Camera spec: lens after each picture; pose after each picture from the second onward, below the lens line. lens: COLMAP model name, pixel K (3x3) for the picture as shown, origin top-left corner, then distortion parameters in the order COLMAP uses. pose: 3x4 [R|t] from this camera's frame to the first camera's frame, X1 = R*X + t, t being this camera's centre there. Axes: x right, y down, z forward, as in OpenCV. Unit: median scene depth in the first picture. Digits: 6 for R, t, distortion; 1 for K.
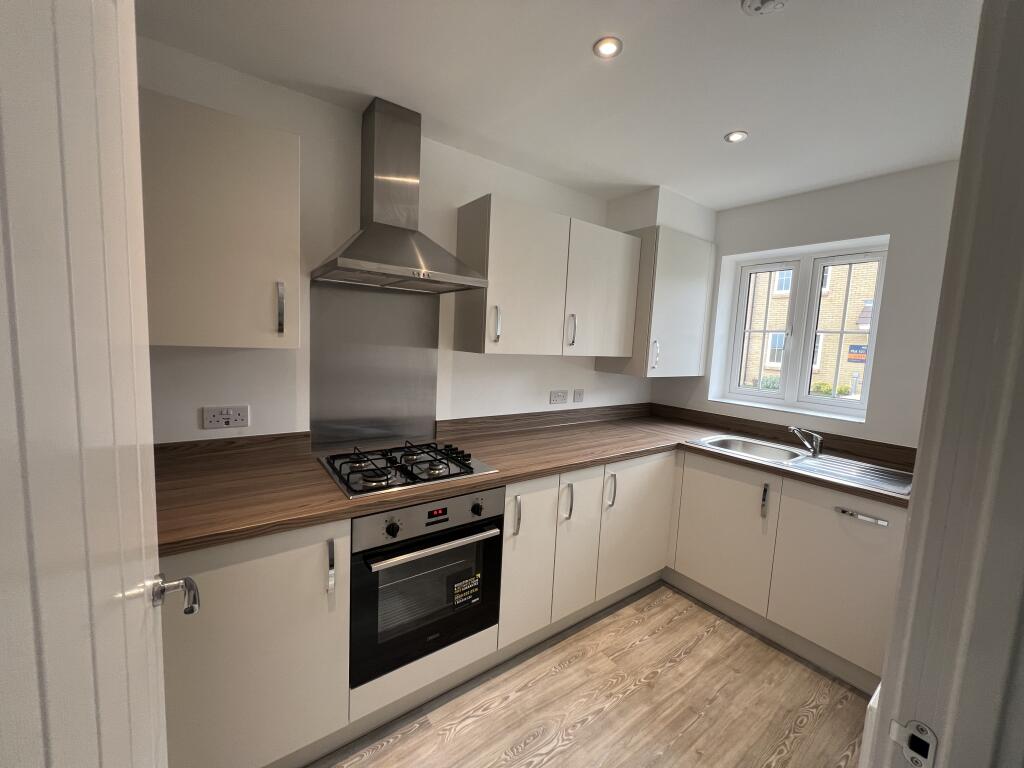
lens RADIAL K [[409.5, 0, 509.7], [0, 409.5, 380.2], [0, 0, 1]] dist [0.001167, 0.000368]
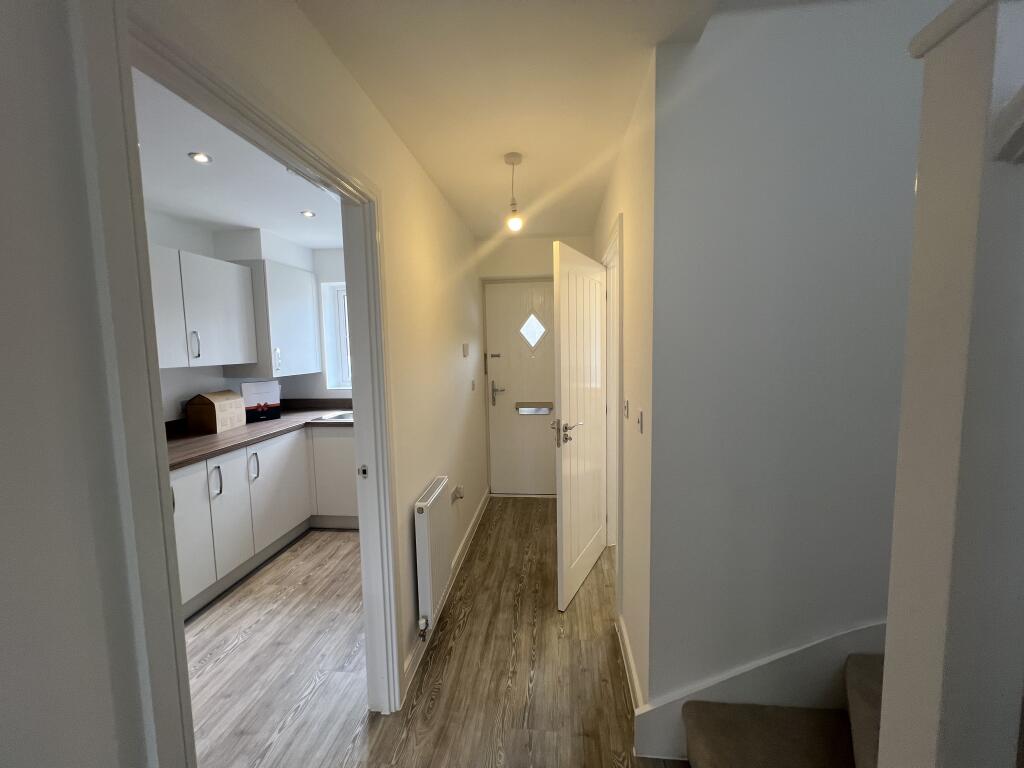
lens RADIAL K [[409.5, 0, 509.7], [0, 409.5, 380.2], [0, 0, 1]] dist [0.001167, 0.000368]
pose [[0.674881, -0.128395, 0.726671, -0.112802], [0.127617, 0.990216, 0.056438, 0.028355], [-0.726808, 0.054647, 0.684663, -0.476351]]
